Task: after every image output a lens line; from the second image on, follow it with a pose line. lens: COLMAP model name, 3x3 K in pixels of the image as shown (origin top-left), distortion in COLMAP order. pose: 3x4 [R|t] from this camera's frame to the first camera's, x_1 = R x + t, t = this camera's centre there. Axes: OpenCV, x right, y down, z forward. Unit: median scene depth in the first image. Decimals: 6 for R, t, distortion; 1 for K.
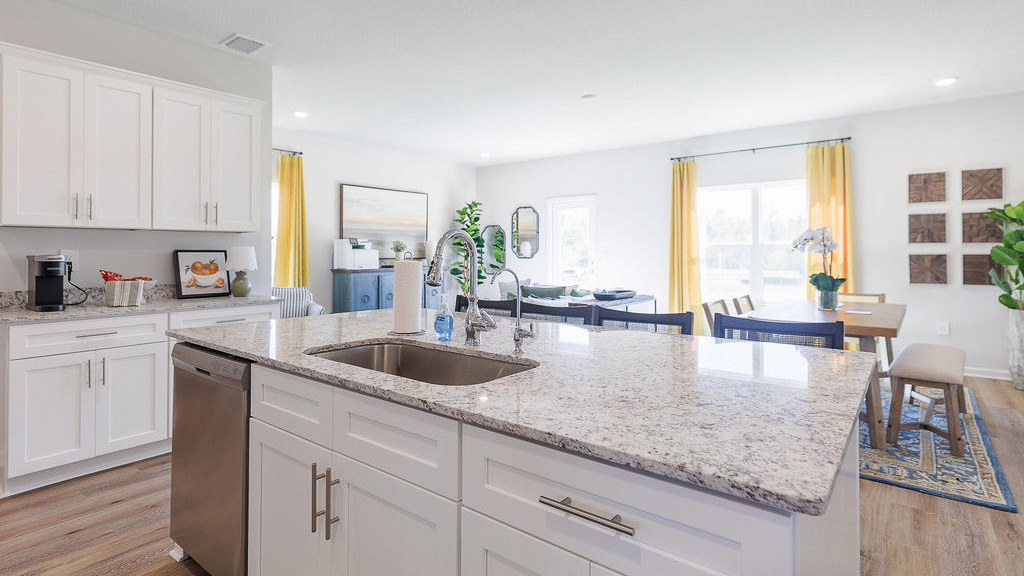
lens RADIAL K [[510.2, 0, 512.0], [0, 510.2, 246.1], [0, 0, 1]] dist [-0.001759, -0.000397]
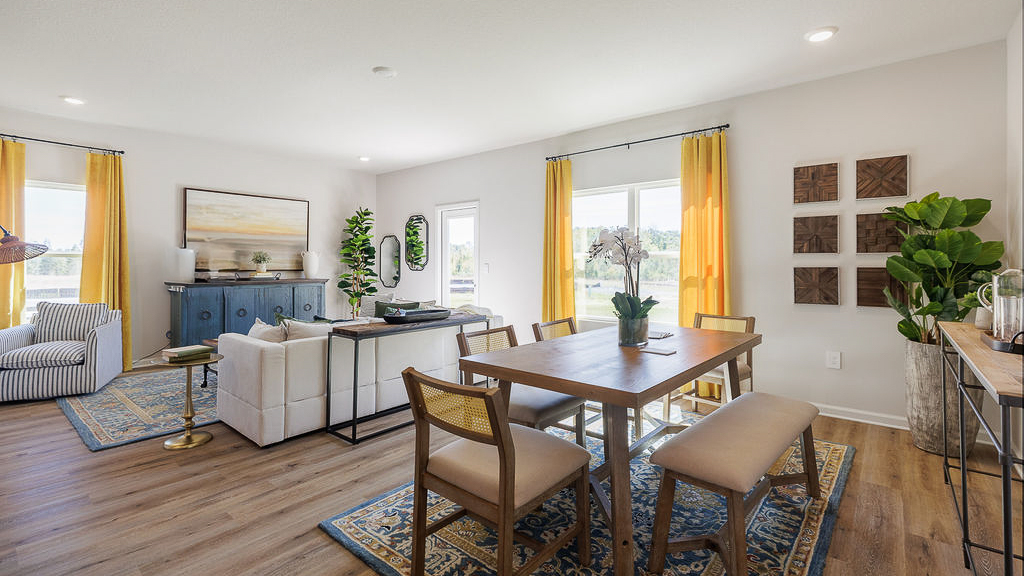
lens RADIAL K [[456.6, 0, 511.9], [0, 456.6, 262.0], [0, 0, 1]] dist [0.000493, -0.000113]
pose [[0.999613, 0.002494, -0.027711, 0.360043], [-0.002338, 0.999981, 0.005656, 0.004904], [0.027725, -0.005589, 0.999600, 0.272581]]
